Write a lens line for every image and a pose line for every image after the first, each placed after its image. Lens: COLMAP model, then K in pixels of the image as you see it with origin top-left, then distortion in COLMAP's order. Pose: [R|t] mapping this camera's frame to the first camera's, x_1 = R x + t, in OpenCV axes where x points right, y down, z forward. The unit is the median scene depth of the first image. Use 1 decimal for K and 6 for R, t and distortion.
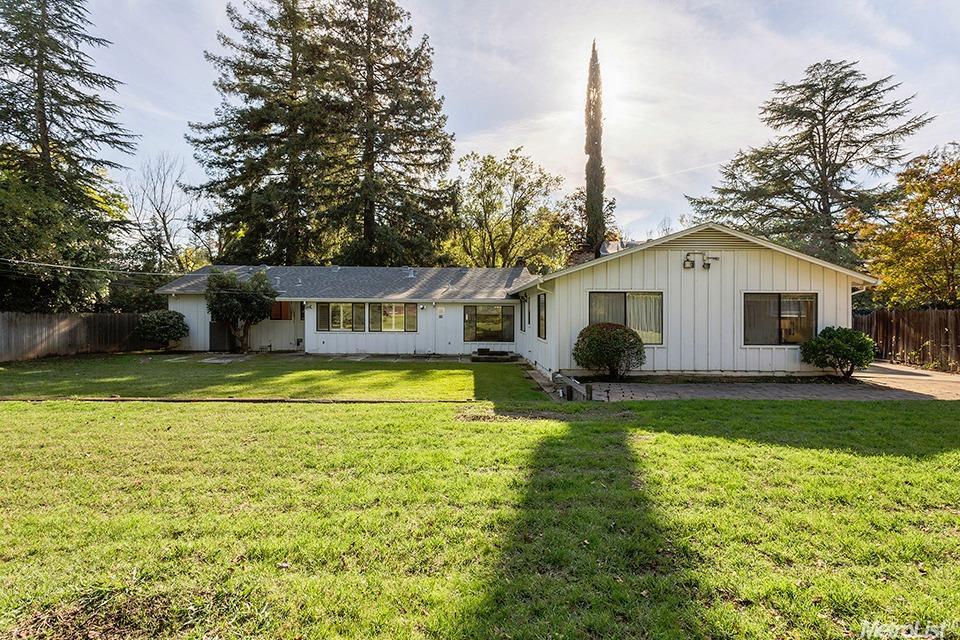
lens RADIAL K [[522.4, 0, 480.0], [0, 522.4, 320.0], [0, 0, 1]] dist [0.000630, 0.000291]
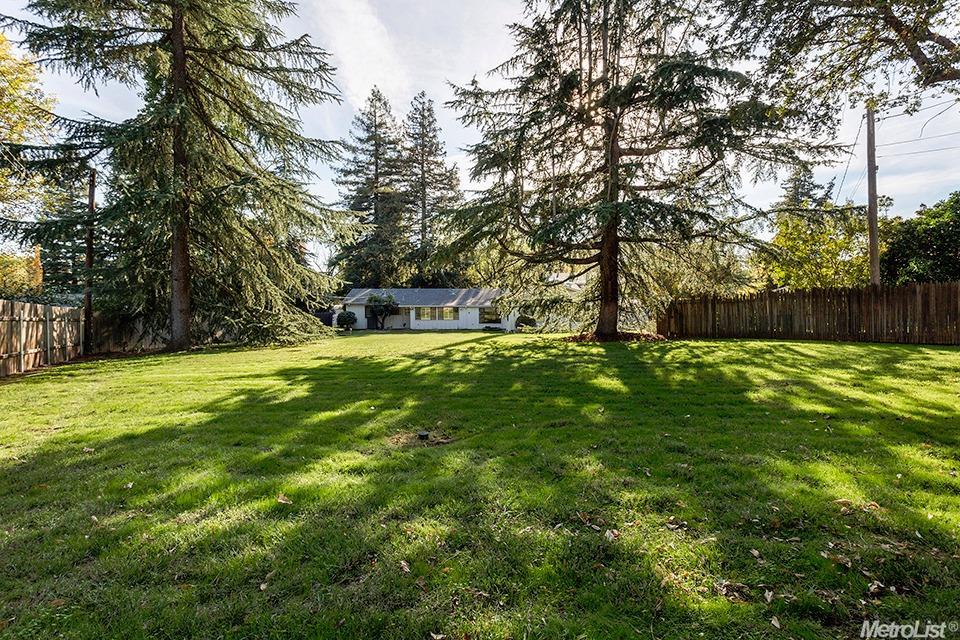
lens RADIAL K [[479.5, 0, 480.0], [0, 479.5, 320.0], [0, 0, 1]] dist [0.001793, 0.000206]
pose [[0.999404, -0.011592, -0.032512, 0.040905], [0.011039, 0.999792, -0.017140, 0.059312], [0.032704, 0.016771, 0.999324, -1.052040]]
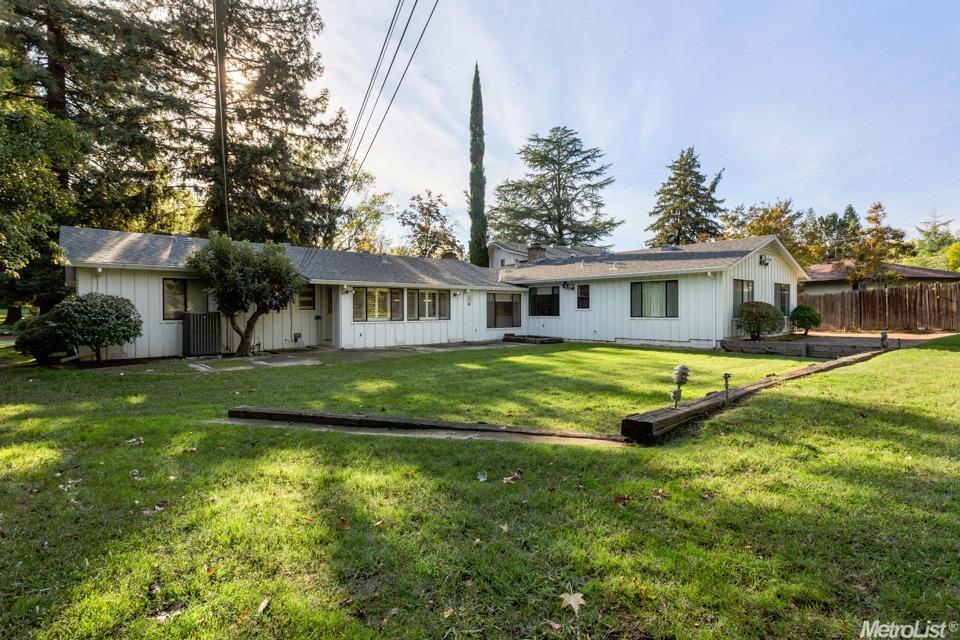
lens RADIAL K [[479.5, 0, 480.0], [0, 479.5, 320.0], [0, 0, 1]] dist [0.001793, 0.000206]
pose [[0.758514, -0.021129, 0.651314, -0.619450], [0.019300, 0.999764, 0.009957, 0.014722], [-0.651371, 0.005018, 0.758743, 0.286882]]
